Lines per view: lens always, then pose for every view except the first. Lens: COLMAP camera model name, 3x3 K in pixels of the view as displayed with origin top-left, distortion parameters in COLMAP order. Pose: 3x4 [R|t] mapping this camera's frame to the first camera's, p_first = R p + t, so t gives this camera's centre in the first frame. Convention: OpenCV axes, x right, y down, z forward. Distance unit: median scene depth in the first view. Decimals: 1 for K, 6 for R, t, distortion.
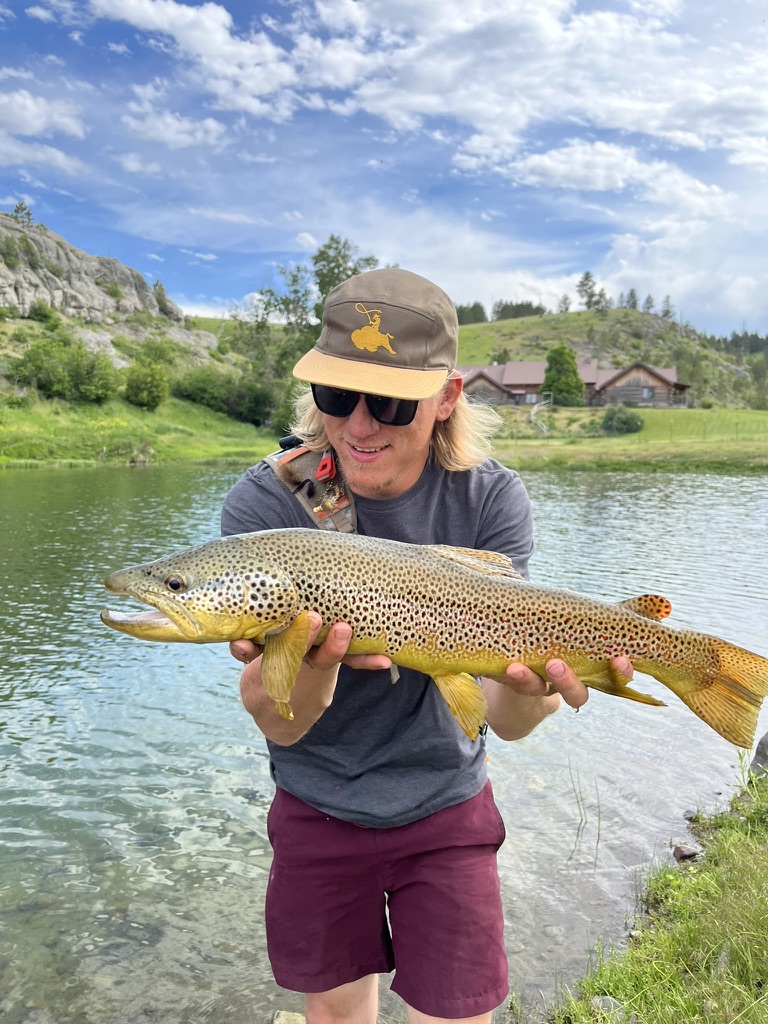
lens RADIAL K [[780.5, 0, 385.7], [0, 780.5, 514.2], [0, 0, 1]] dist [-0.004303, -0.001299]
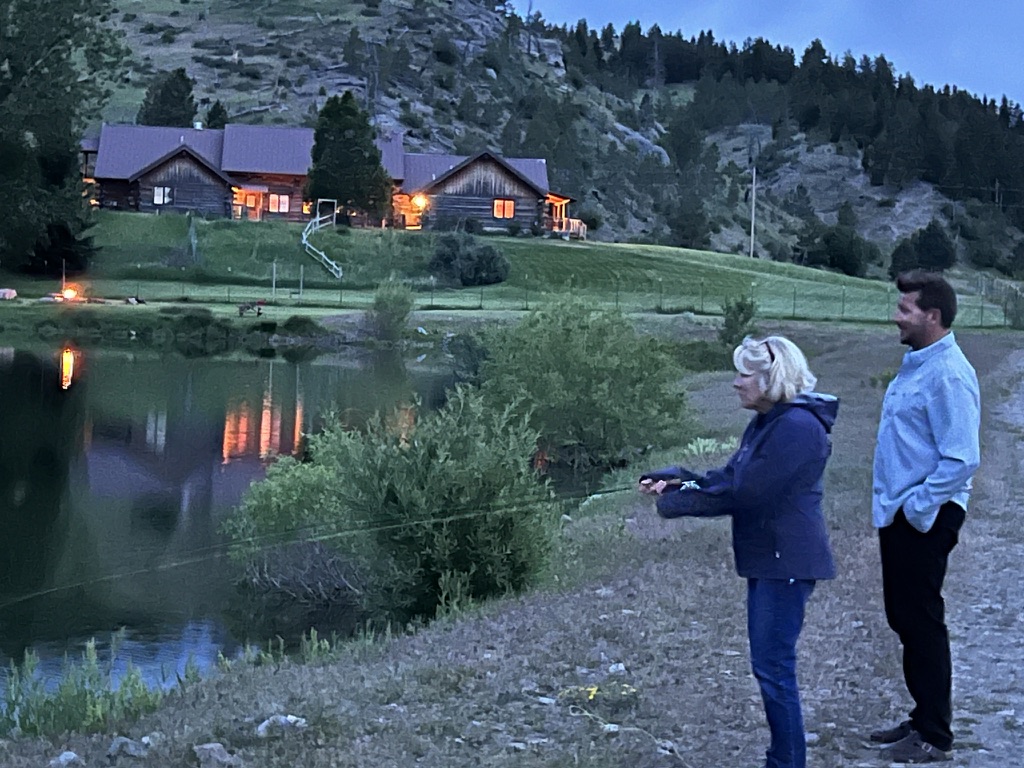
lens RADIAL K [[2299.6, 0, 512.0], [0, 2299.6, 383.6], [0, 0, 1]] dist [0.005230, 0.000000]
pose [[0.931021, 0.020798, 0.364373, -0.129328], [-0.006300, 0.999142, -0.040933, 0.017039], [-0.364912, 0.035813, 0.930353, -0.263617]]
